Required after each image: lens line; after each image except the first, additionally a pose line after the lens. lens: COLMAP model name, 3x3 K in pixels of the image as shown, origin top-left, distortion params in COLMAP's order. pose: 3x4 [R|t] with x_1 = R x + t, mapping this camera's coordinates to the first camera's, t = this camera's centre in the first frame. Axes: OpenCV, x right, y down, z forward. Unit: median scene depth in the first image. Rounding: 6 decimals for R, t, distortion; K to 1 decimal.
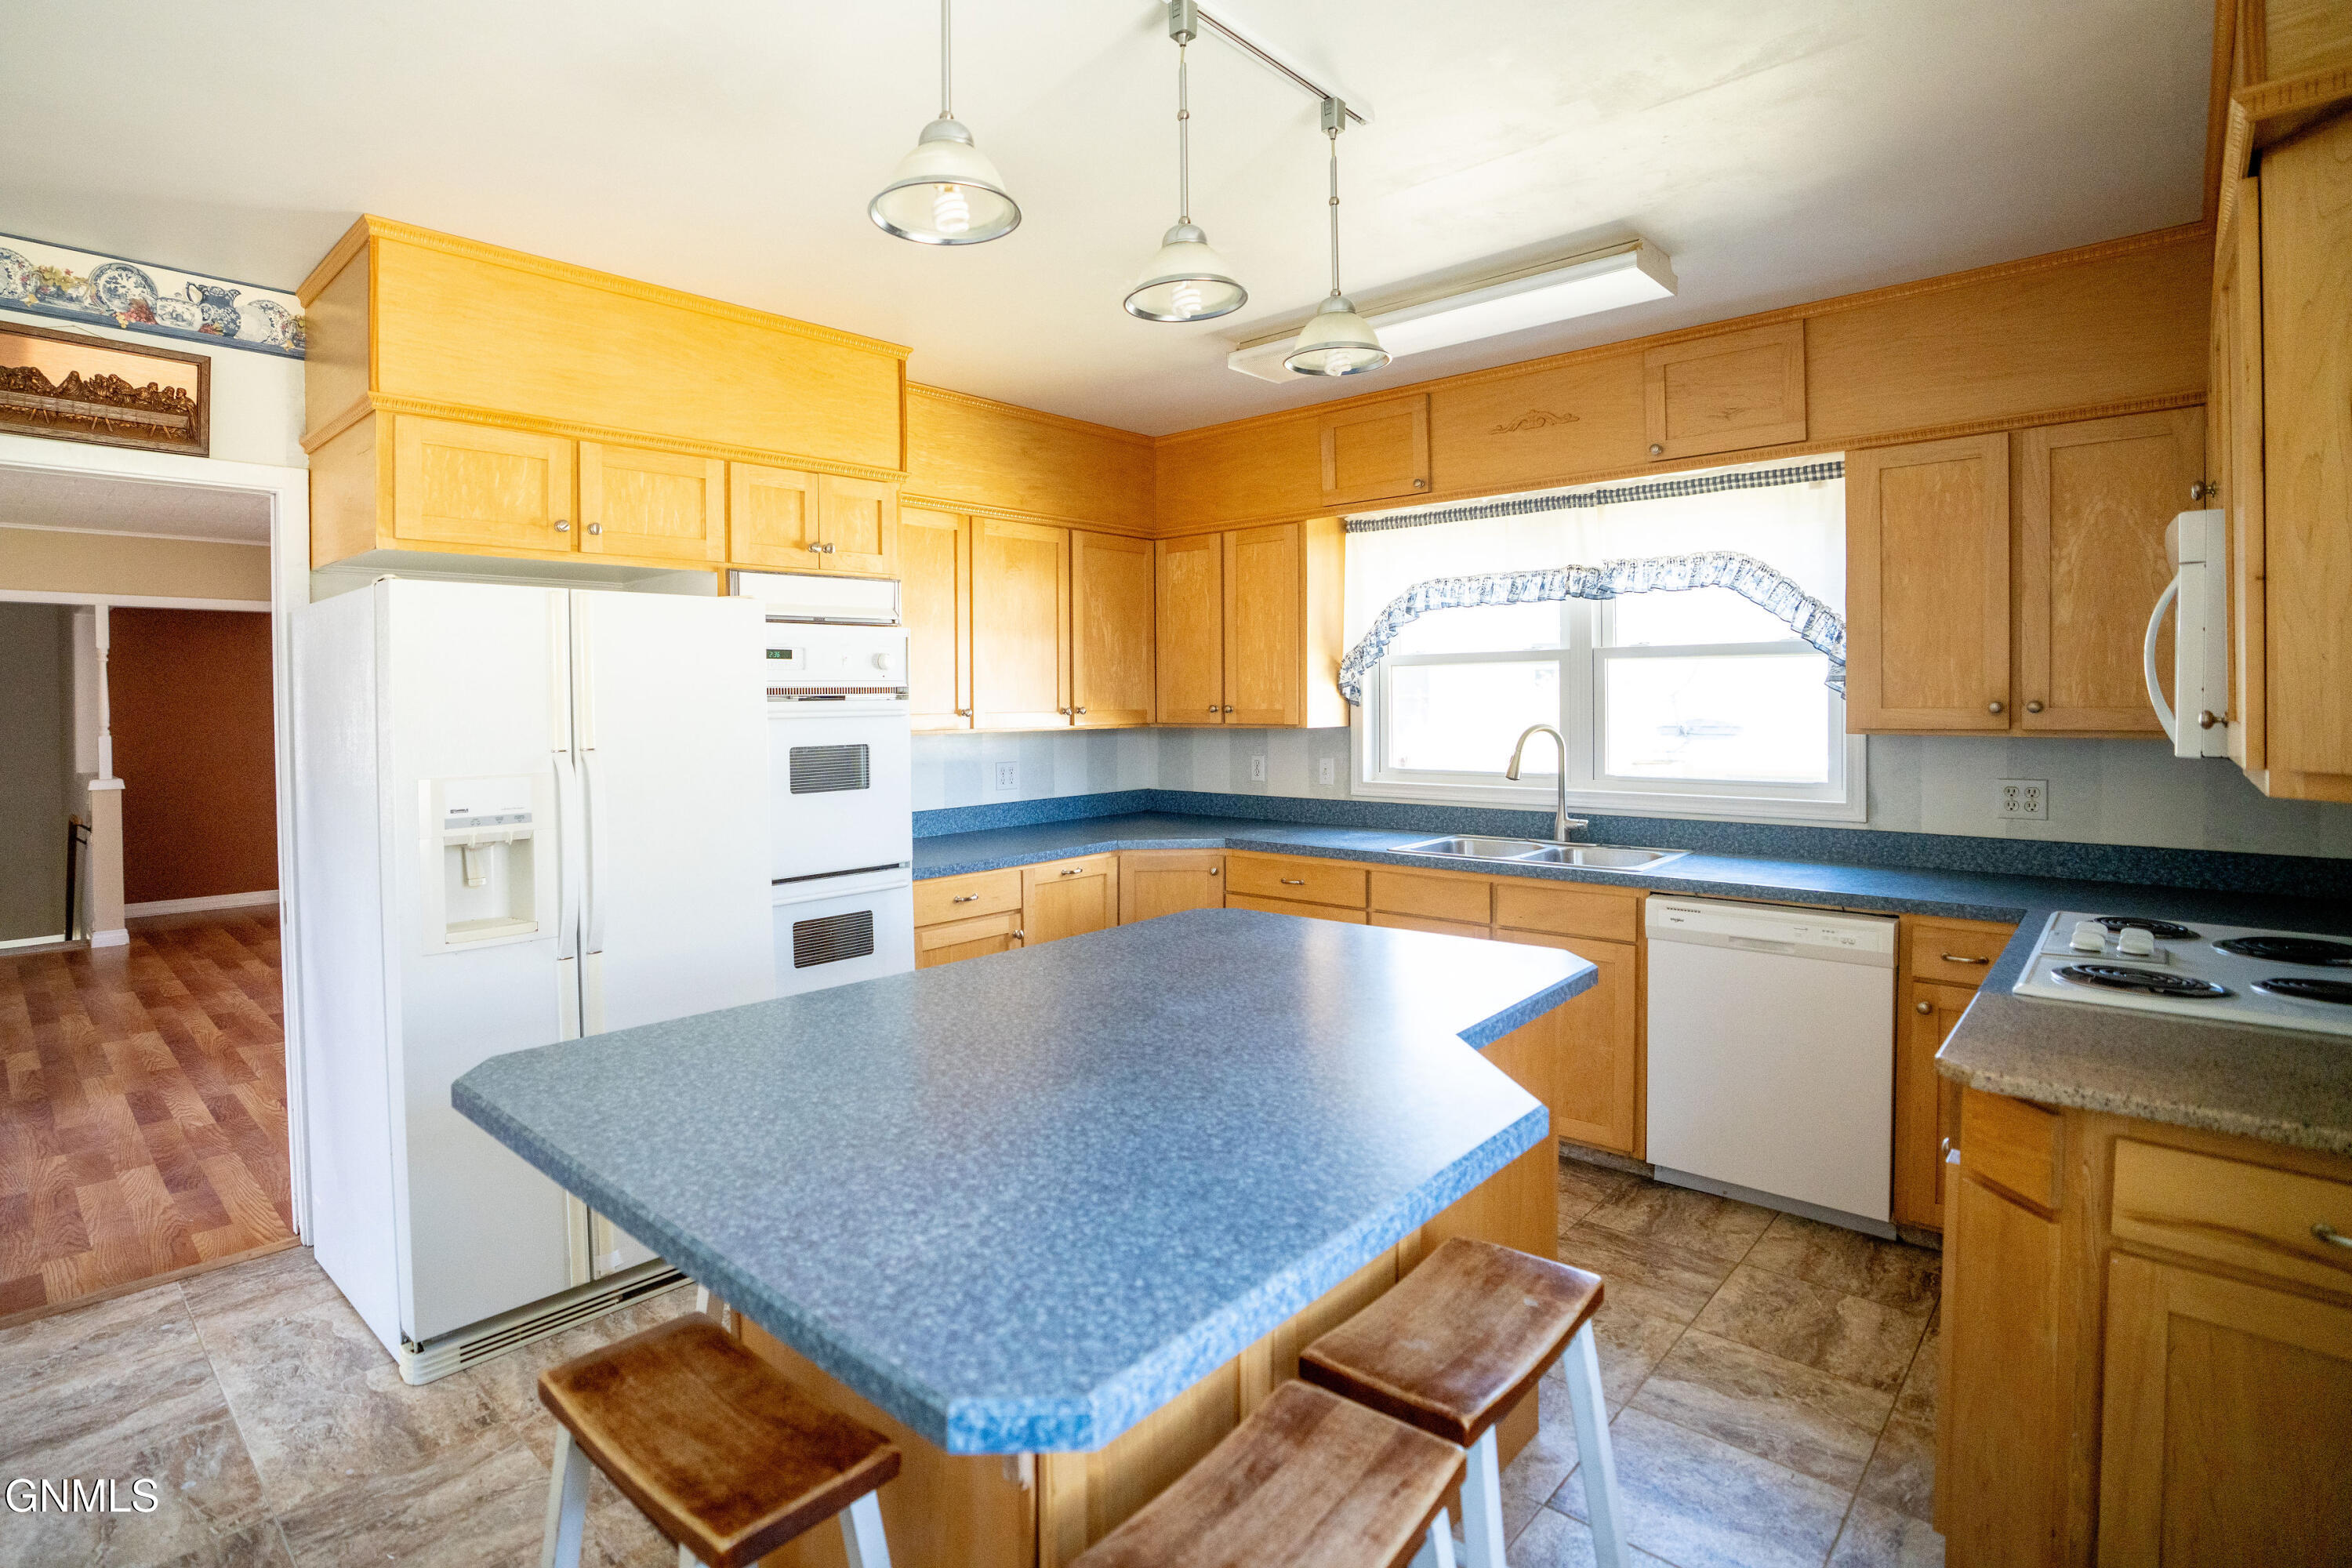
lens RADIAL K [[1175.7, 0, 1104.5], [0, 1175.7, 717.3], [0, 0, 1]] dist [-0.038846, 0.007173]
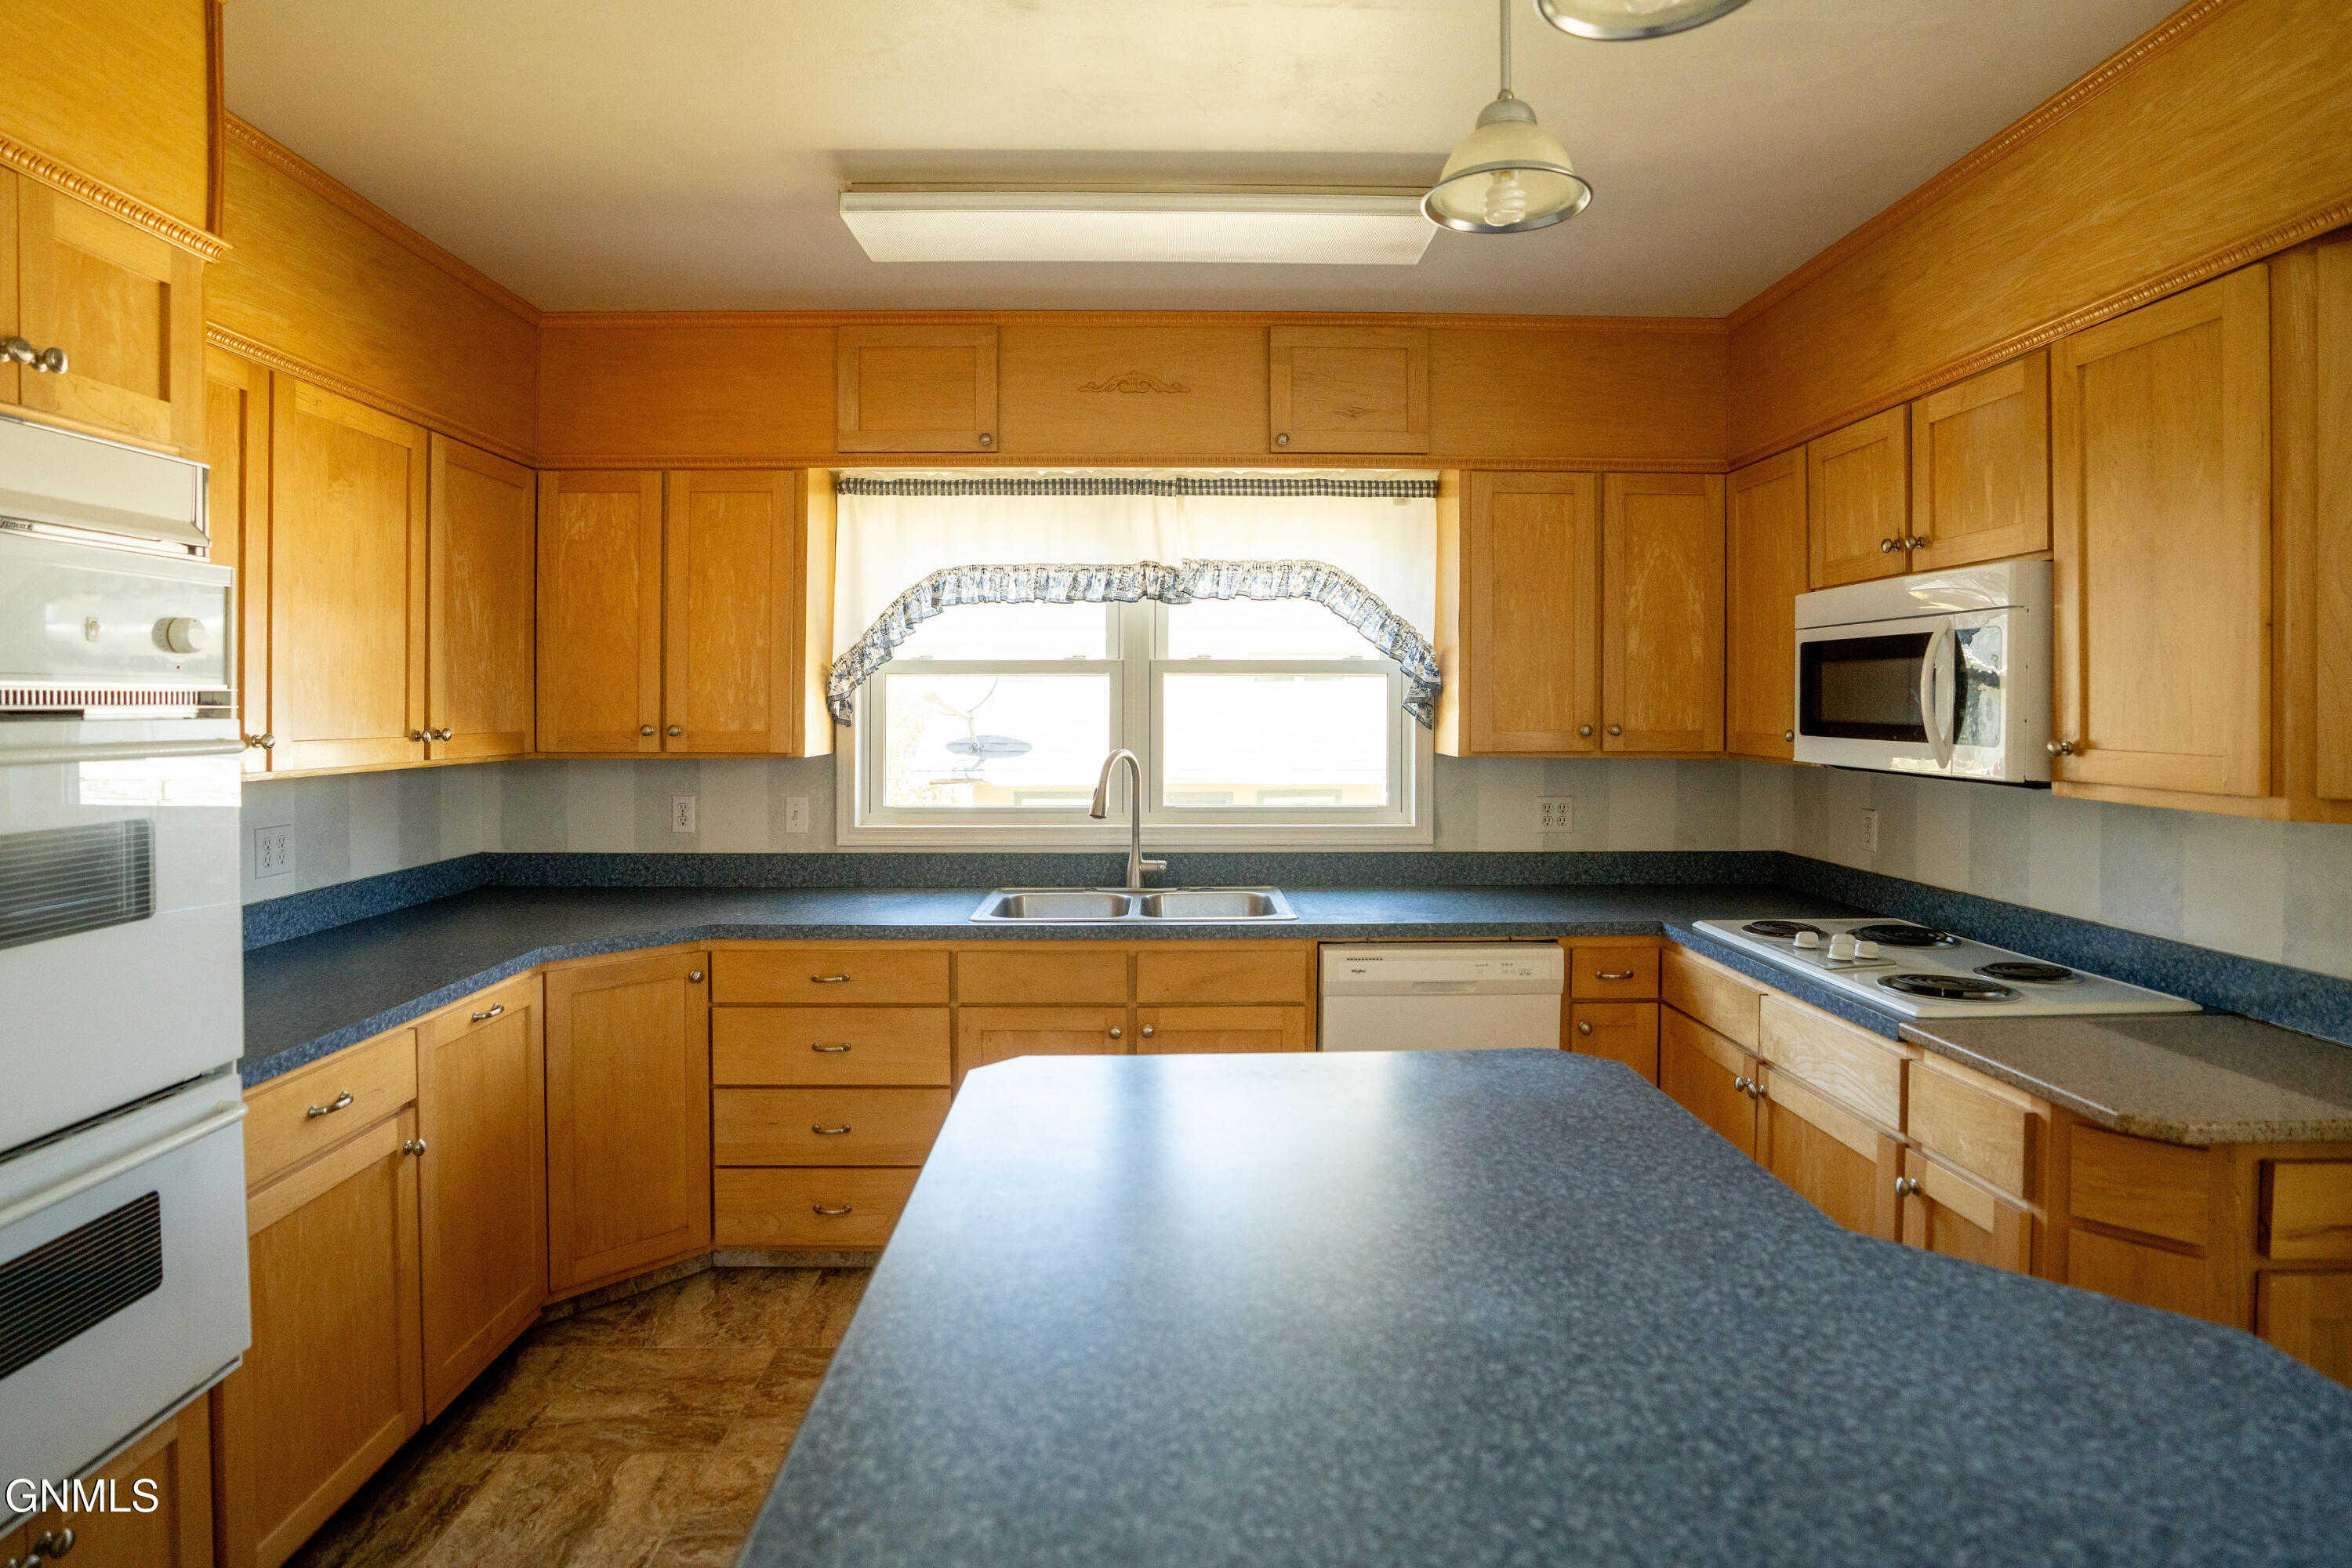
lens RADIAL K [[1226.8, 0, 1187.8], [0, 1226.8, 714.4], [0, 0, 1]] dist [-0.047654, 0.007558]
pose [[0.715345, 0.005797, 0.698747, -0.204140], [0.002899, 0.999932, -0.011264, -0.008983], [-0.698765, 0.010084, 0.715280, 0.342123]]
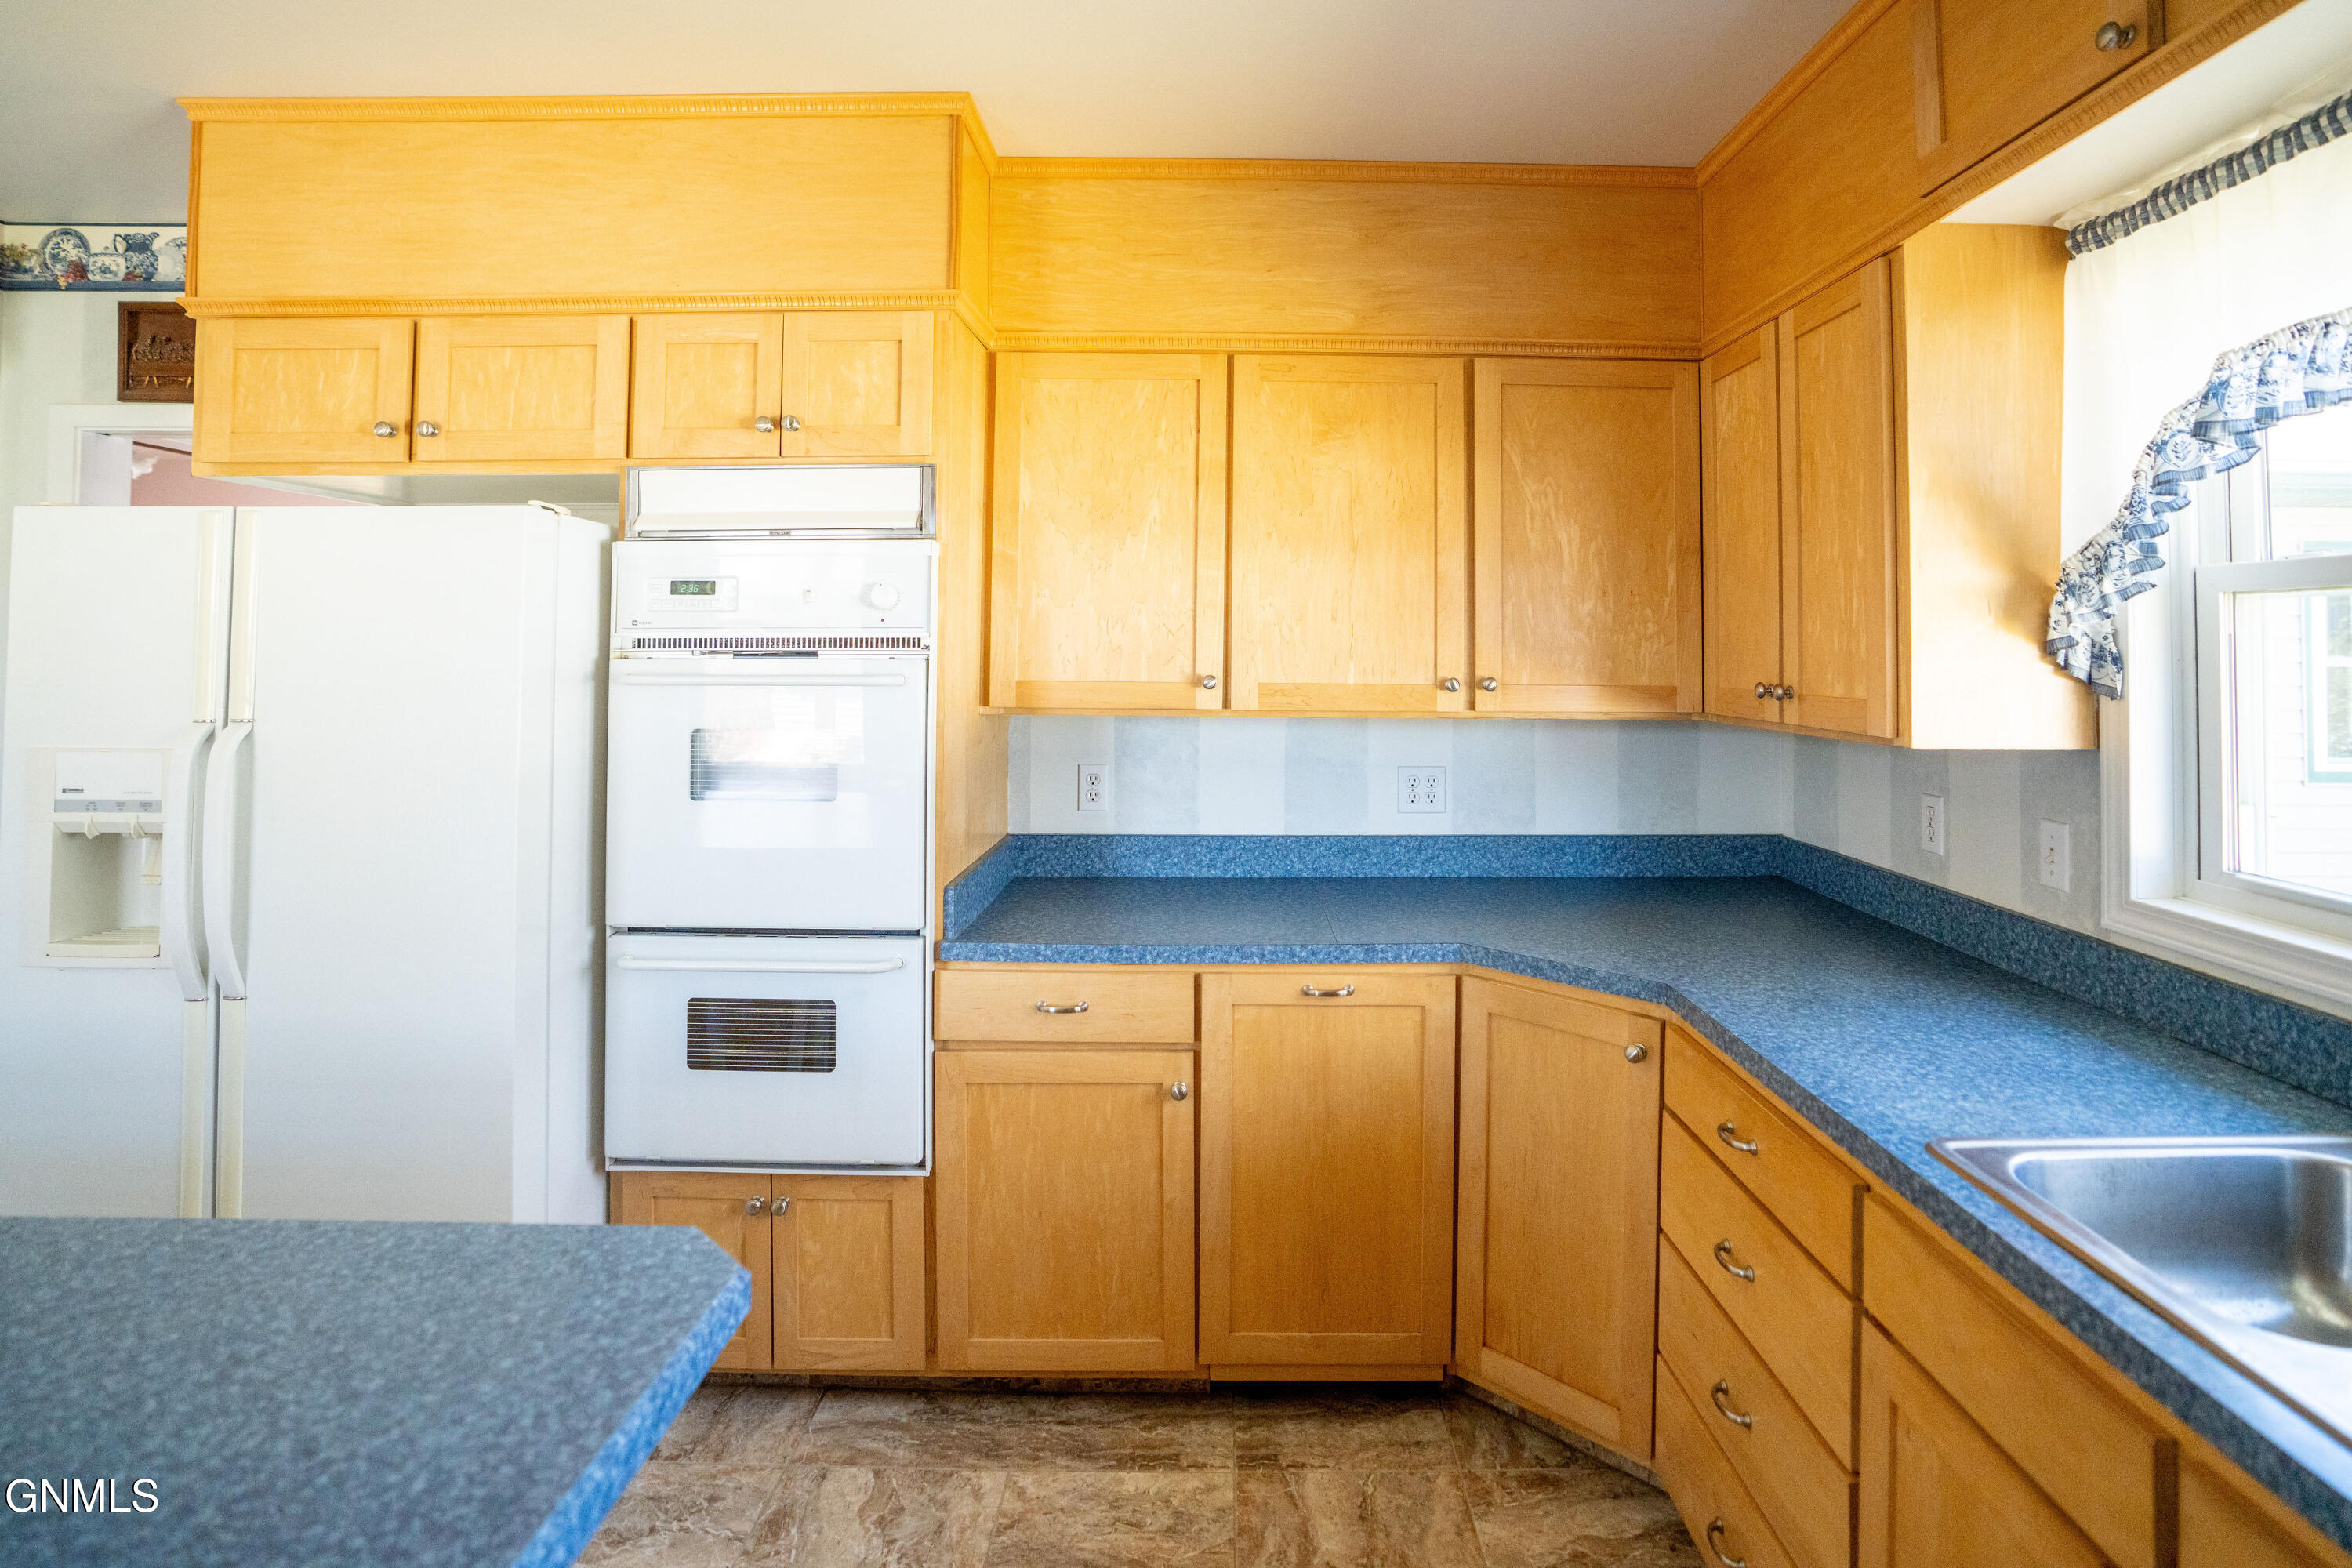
lens RADIAL K [[1175.7, 0, 1244.2], [0, 1175.7, 615.4], [0, 0, 1]] dist [-0.038846, 0.007173]
pose [[0.689863, -0.005630, -0.723918, 0.342818], [-0.024835, 0.999197, -0.031437, -0.020970], [0.723514, 0.039666, 0.689169, 0.624836]]
